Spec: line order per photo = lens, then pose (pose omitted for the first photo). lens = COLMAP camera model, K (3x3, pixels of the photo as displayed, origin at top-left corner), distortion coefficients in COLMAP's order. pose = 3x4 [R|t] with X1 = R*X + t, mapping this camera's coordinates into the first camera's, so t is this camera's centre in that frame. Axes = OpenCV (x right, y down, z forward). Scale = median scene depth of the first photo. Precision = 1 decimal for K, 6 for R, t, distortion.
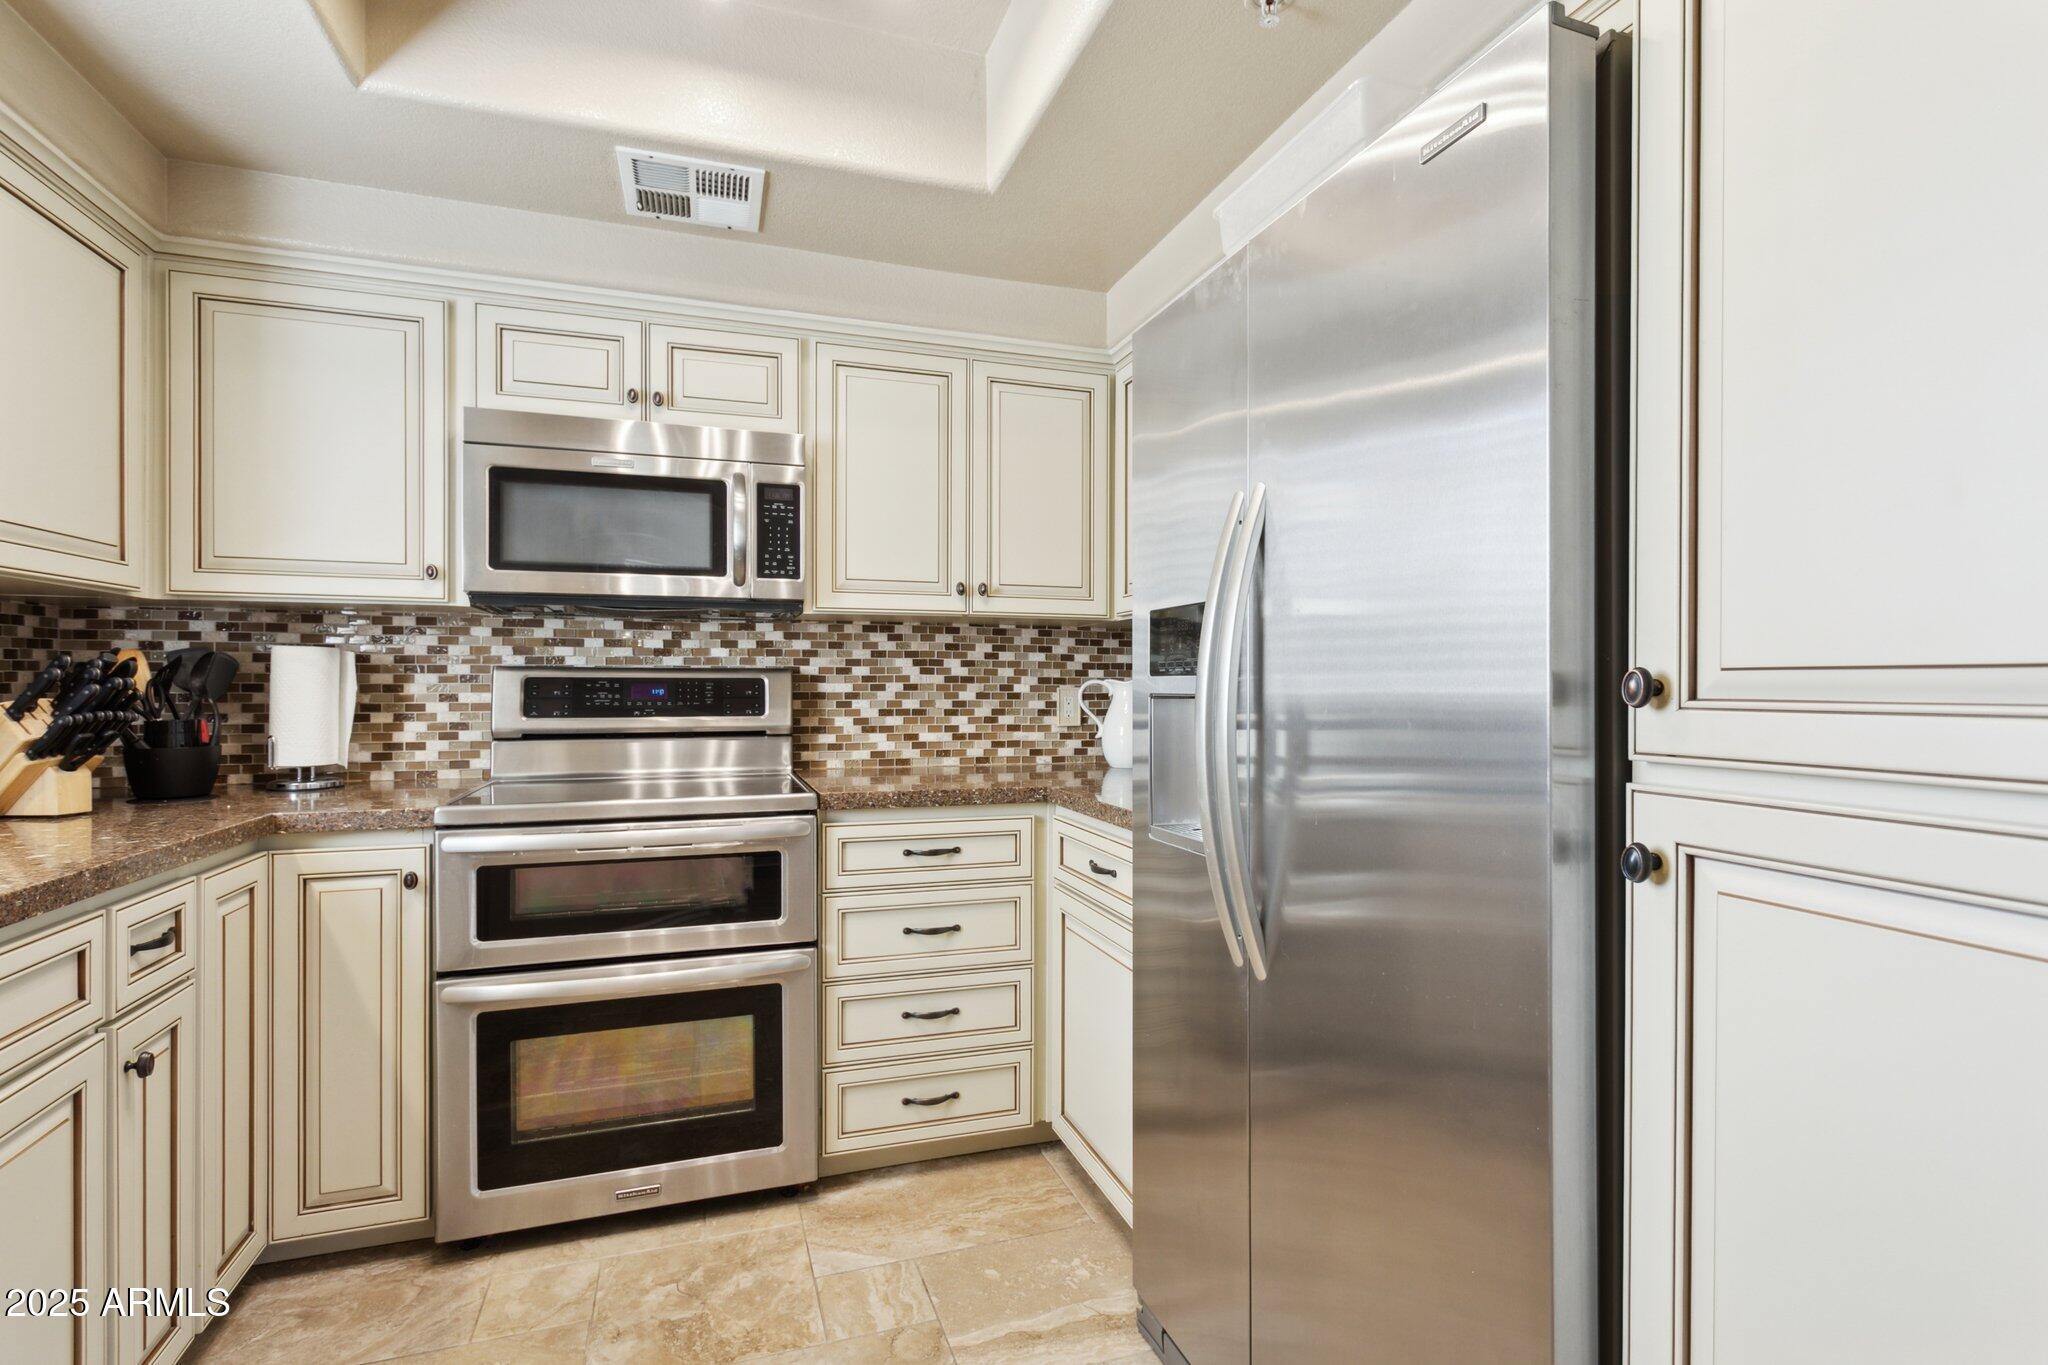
lens RADIAL K [[971.0, 0, 1024.0], [0, 971.0, 682.5], [0, 0, 1]] dist [-0.000042, 0.000034]
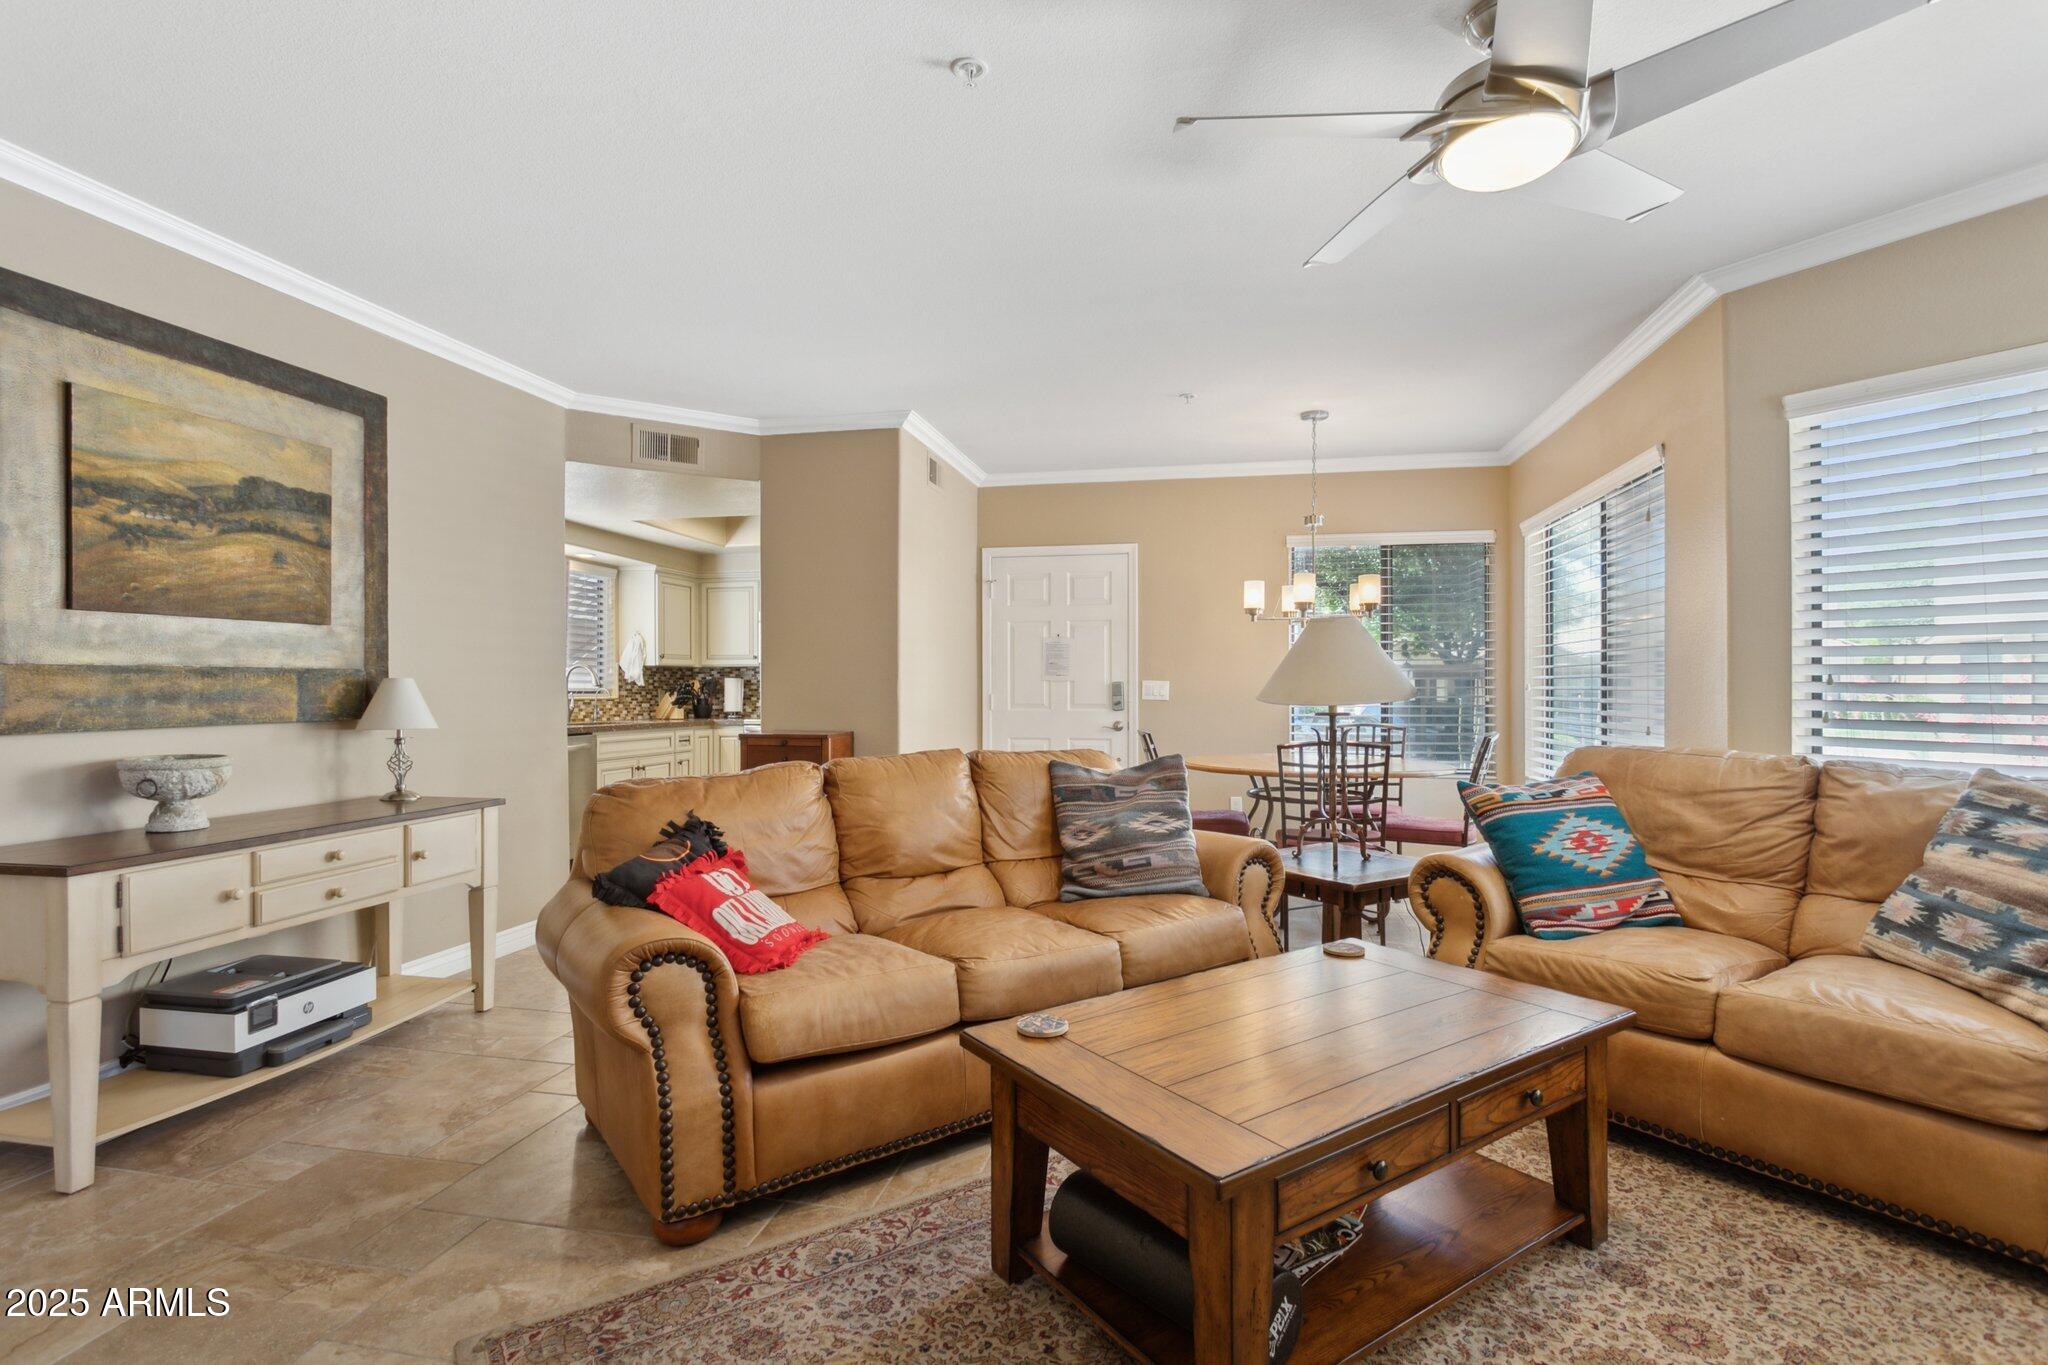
lens RADIAL K [[971.0, 0, 1024.0], [0, 971.0, 682.5], [0, 0, 1]] dist [-0.000042, 0.000034]
pose [[0.861974, -0.005445, -0.506923, 2.083888], [0.000754, 0.999955, -0.009459, 0.014248], [0.506952, 0.007771, 0.861939, -1.606021]]
